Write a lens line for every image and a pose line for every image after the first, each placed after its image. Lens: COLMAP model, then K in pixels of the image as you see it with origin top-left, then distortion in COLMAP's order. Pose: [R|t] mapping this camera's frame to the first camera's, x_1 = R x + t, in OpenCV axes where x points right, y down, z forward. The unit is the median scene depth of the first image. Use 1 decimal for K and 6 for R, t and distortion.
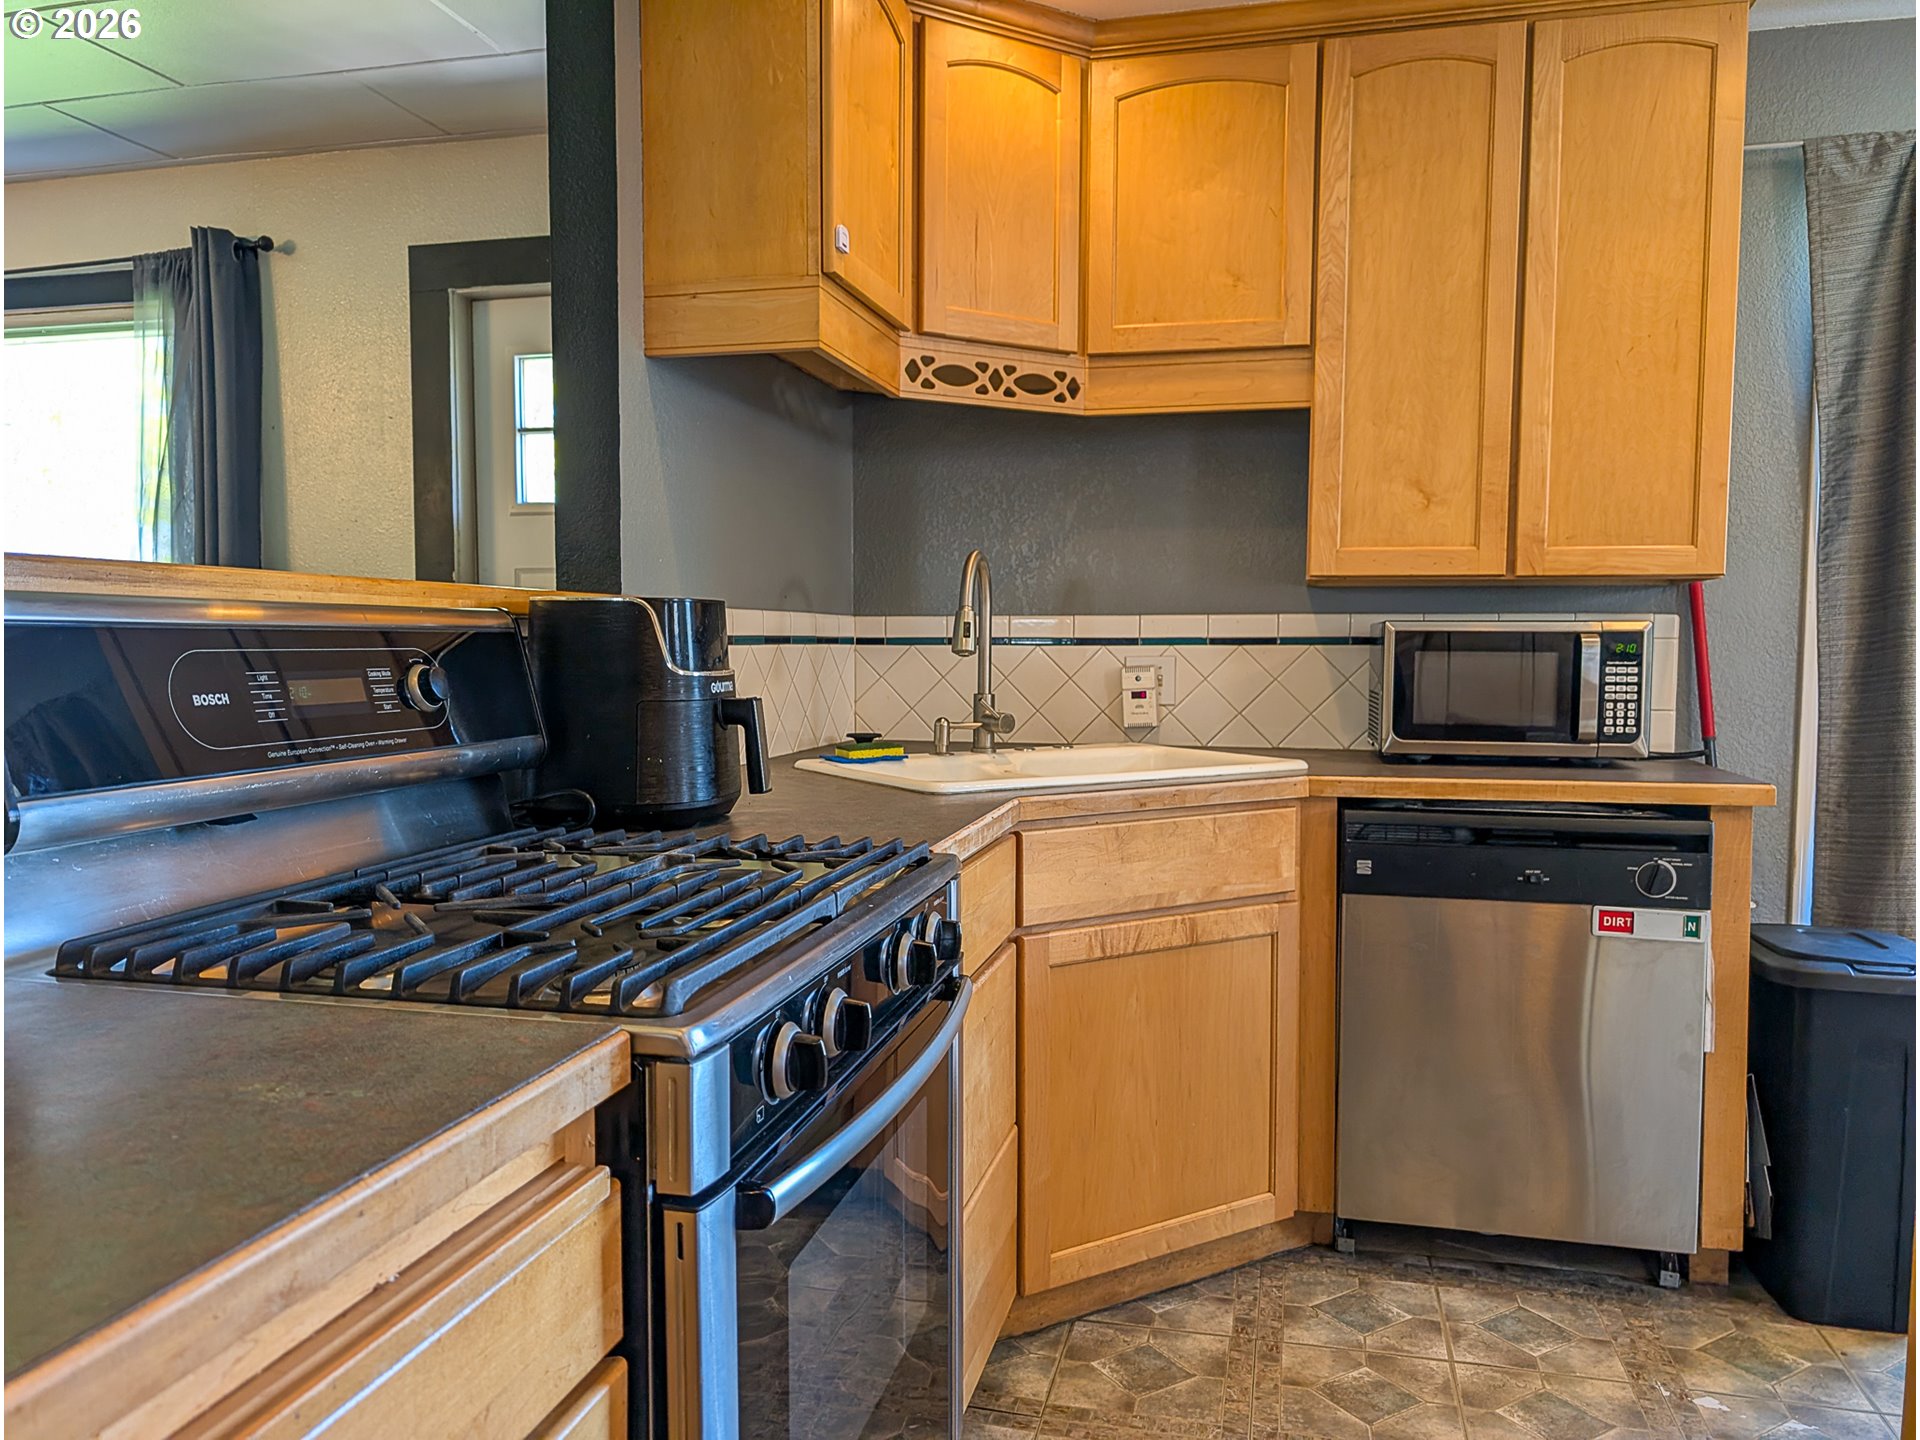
lens RADIAL K [[1364.8, 0, 960.6], [0, 1364.8, 731.8], [0, 0, 1]] dist [0.012811, -0.013344]
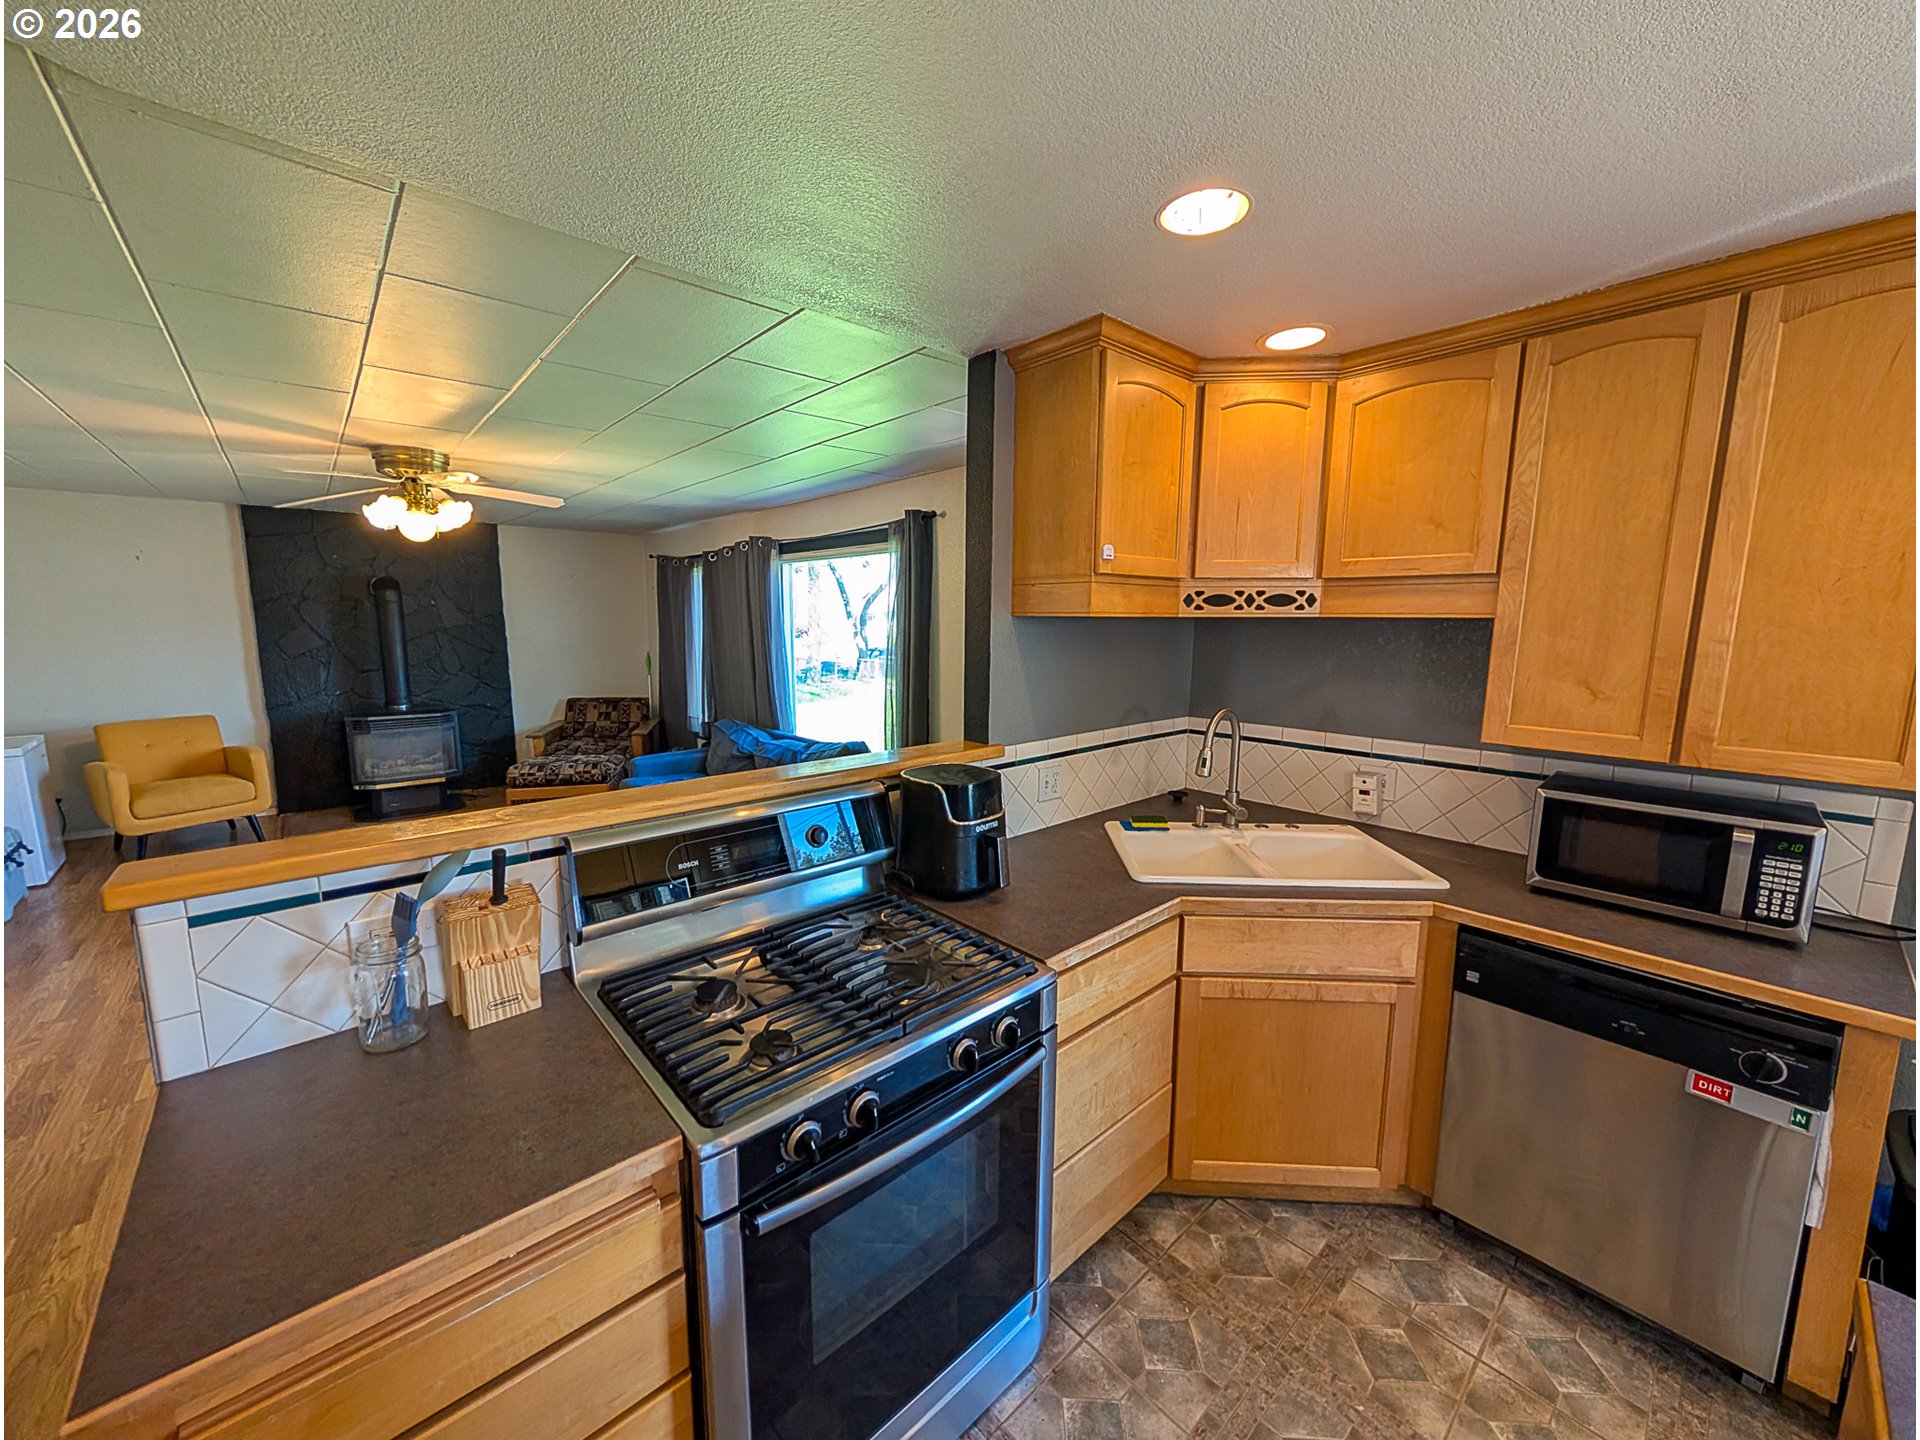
lens RADIAL K [[719.6, 0, 955.1], [0, 719.6, 718.8], [0, 0, 1]] dist [-0.001537, 0.000011]
pose [[0.825514, 0.081395, -0.558481, 0.236598], [-0.042208, 0.995678, 0.082725, -0.187434], [0.562801, -0.044718, 0.825382, 0.118154]]
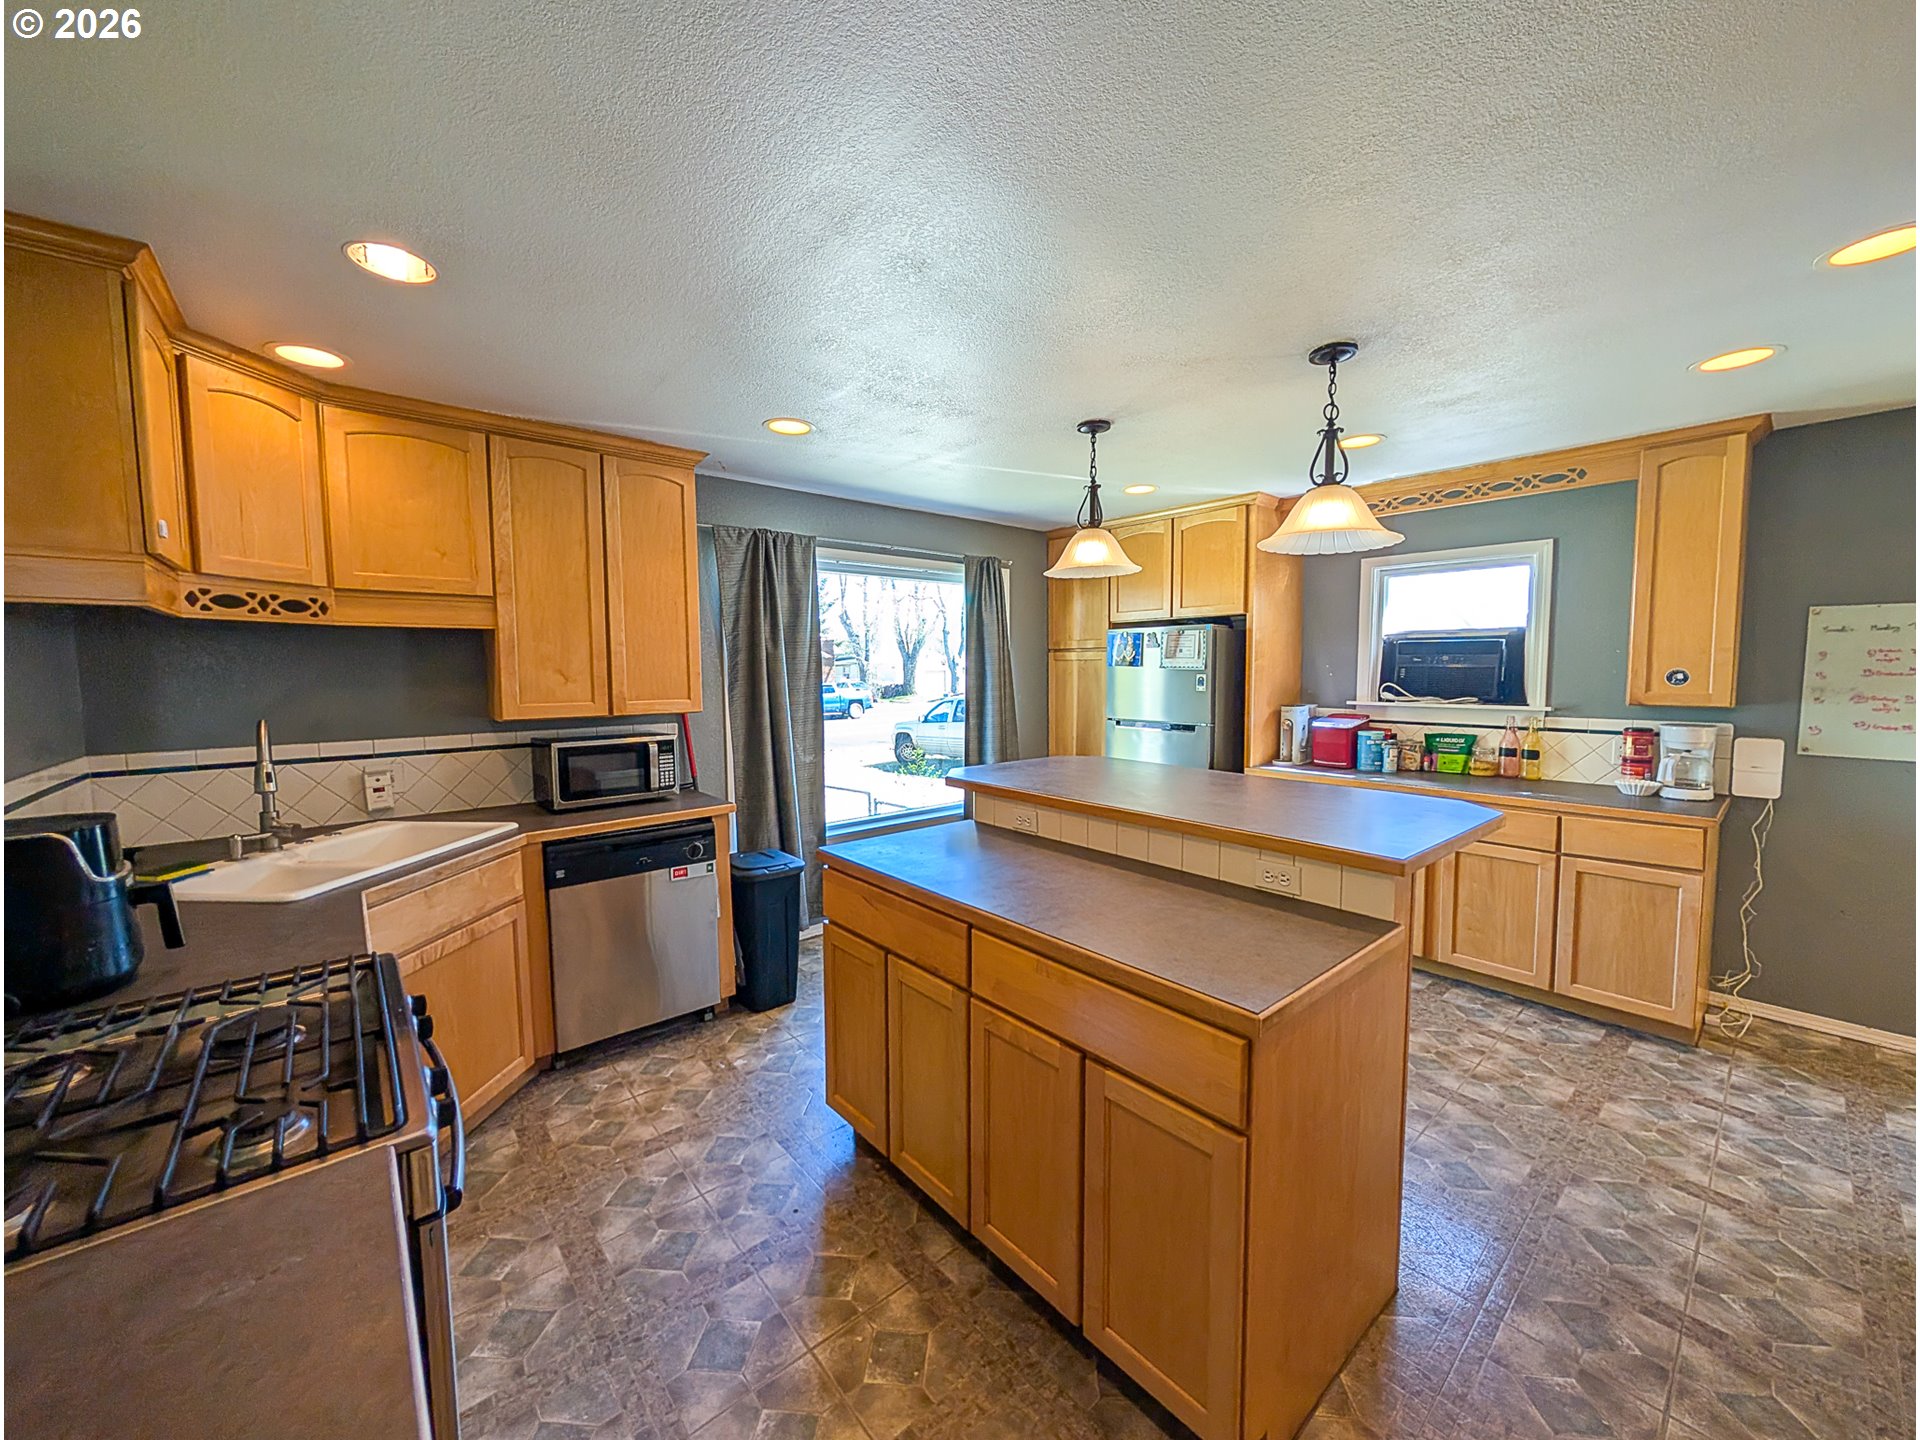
lens RADIAL K [[719.6, 0, 949.8], [0, 719.6, 720.6], [0, 0, 1]] dist [-0.001537, 0.000011]
pose [[0.588640, -0.069199, 0.805428, -0.186184], [0.064004, 0.997191, 0.038898, -0.120762], [-0.805858, 0.028653, 0.591415, -0.071025]]
